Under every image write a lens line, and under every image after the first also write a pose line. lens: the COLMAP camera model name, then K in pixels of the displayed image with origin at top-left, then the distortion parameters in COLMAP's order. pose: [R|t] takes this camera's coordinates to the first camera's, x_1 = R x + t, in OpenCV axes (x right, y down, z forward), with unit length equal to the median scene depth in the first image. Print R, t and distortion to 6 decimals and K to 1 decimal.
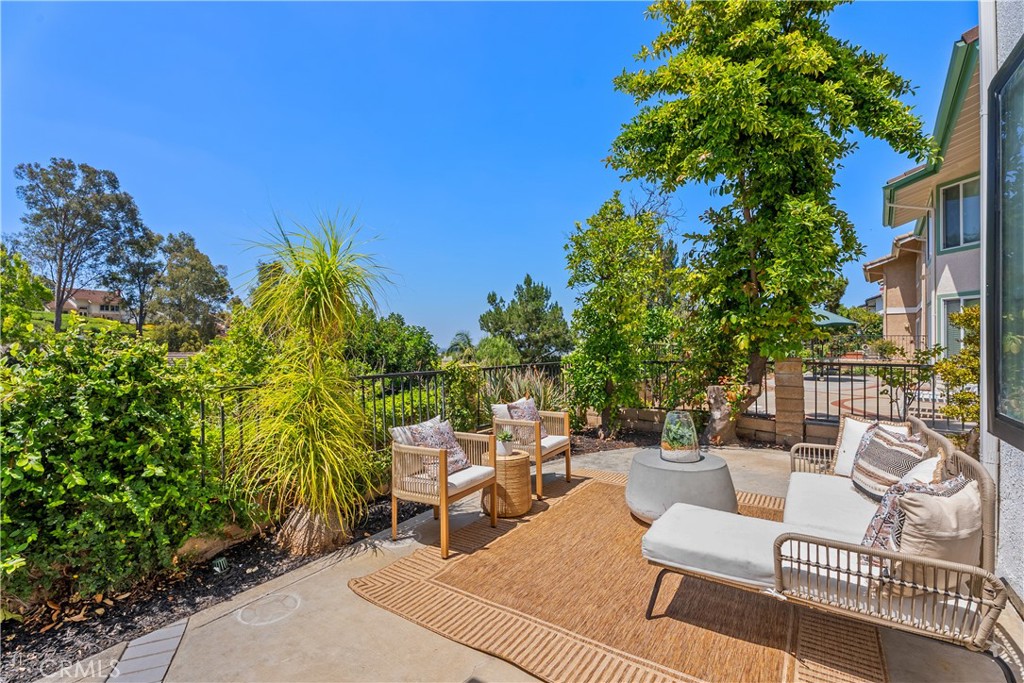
lens RADIAL K [[469.0, 0, 512.0], [0, 469.0, 341.5], [0, 0, 1]] dist [-0.001567, -0.000769]
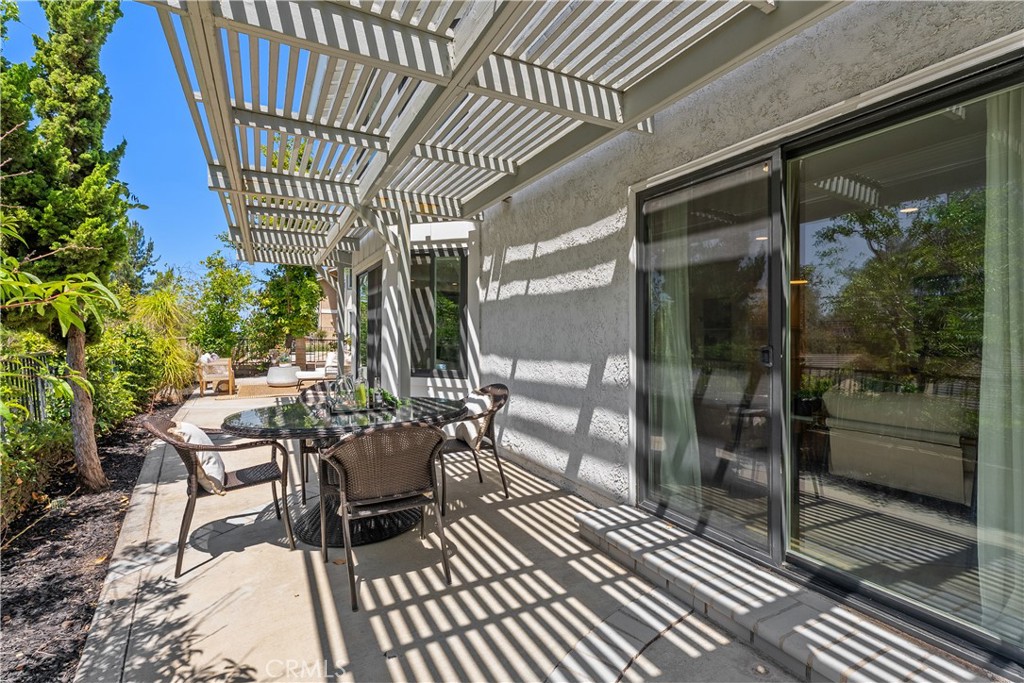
lens RADIAL K [[469.0, 0, 512.0], [0, 469.0, 341.5], [0, 0, 1]] dist [-0.001567, -0.000769]
pose [[0.470447, -0.003863, 0.882420, -0.133339], [-0.021078, 0.999656, 0.015613, -0.000345], [-0.882176, -0.025945, 0.470204, -0.143209]]
